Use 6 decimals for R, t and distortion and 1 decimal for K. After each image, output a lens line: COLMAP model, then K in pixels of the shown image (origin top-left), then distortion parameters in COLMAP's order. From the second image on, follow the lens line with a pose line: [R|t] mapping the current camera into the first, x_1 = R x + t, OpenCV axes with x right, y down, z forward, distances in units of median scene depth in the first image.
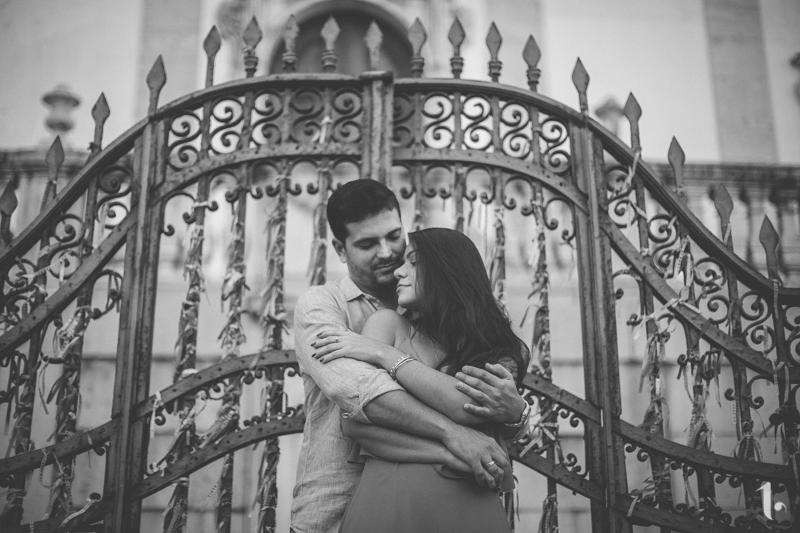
lens RADIAL K [[1096.2, 0, 376.7], [0, 1096.2, 283.5], [0, 0, 1]] dist [-0.132523, 0.000000]
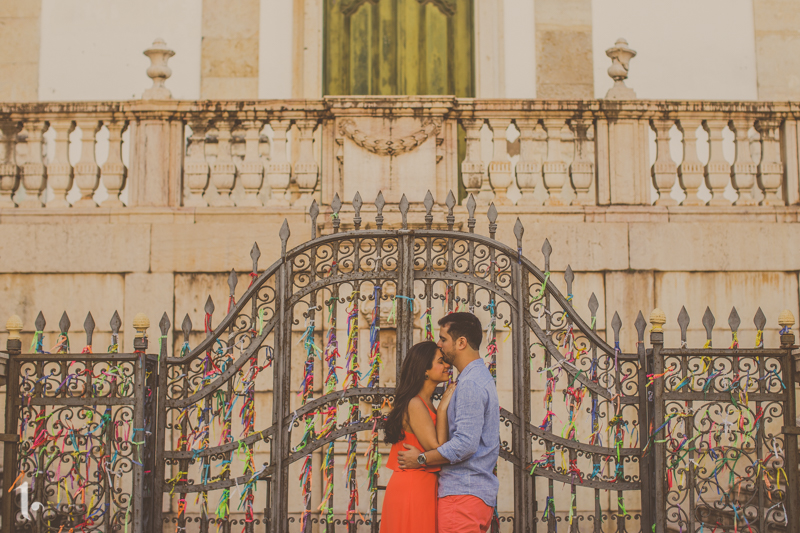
lens RADIAL K [[1096.2, 0, 401.2], [0, 1096.2, 266.5], [0, 0, 1]] dist [-0.132523, 0.000000]
pose [[0.999412, -0.007083, -0.033537, 0.057712], [0.011856, 0.989457, 0.144339, -0.427609], [0.032161, -0.144652, 0.988960, -0.882398]]
